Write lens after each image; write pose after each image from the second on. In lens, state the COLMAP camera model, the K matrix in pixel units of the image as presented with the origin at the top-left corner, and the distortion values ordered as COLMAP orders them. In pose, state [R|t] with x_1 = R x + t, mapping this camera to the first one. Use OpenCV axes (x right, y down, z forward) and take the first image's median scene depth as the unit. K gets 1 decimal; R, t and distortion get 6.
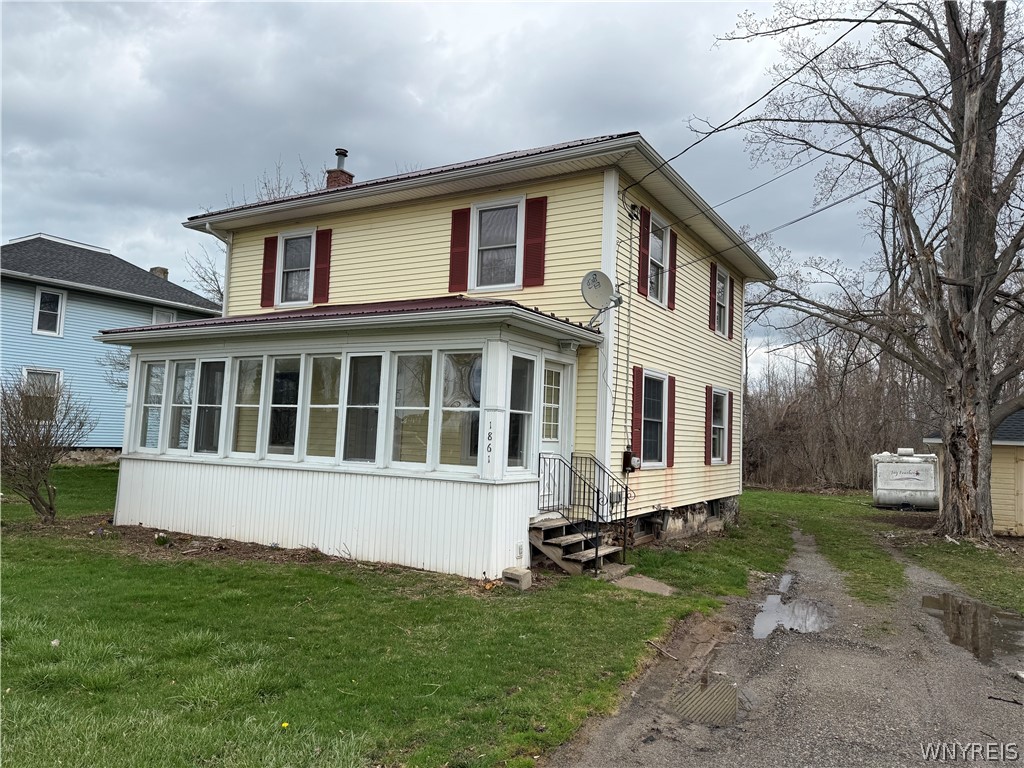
lens RADIAL K [[706.1, 0, 518.7], [0, 706.1, 382.2], [0, 0, 1]] dist [0.039224, -0.054687]
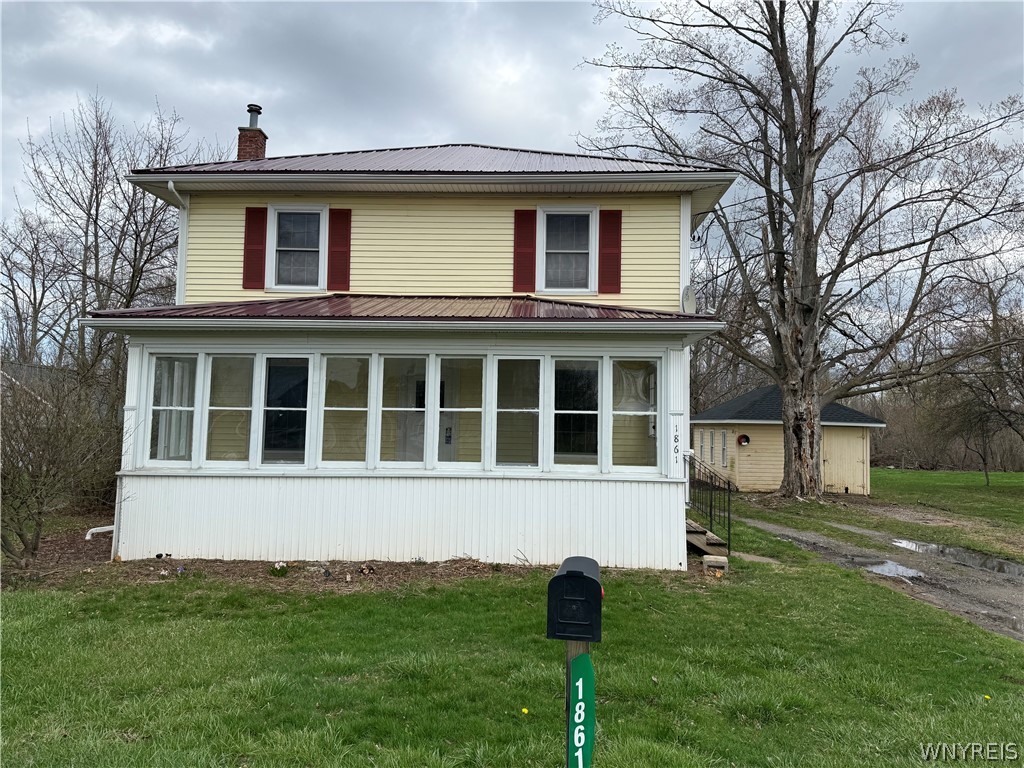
lens RADIAL K [[706.1, 0, 522.9], [0, 706.1, 378.7], [0, 0, 1]] dist [0.039224, -0.054687]
pose [[0.885149, 0.003458, 0.465295, -0.550212], [-0.014870, 0.999672, 0.020857, -0.024779], [-0.465070, -0.025380, 0.884910, 0.103363]]
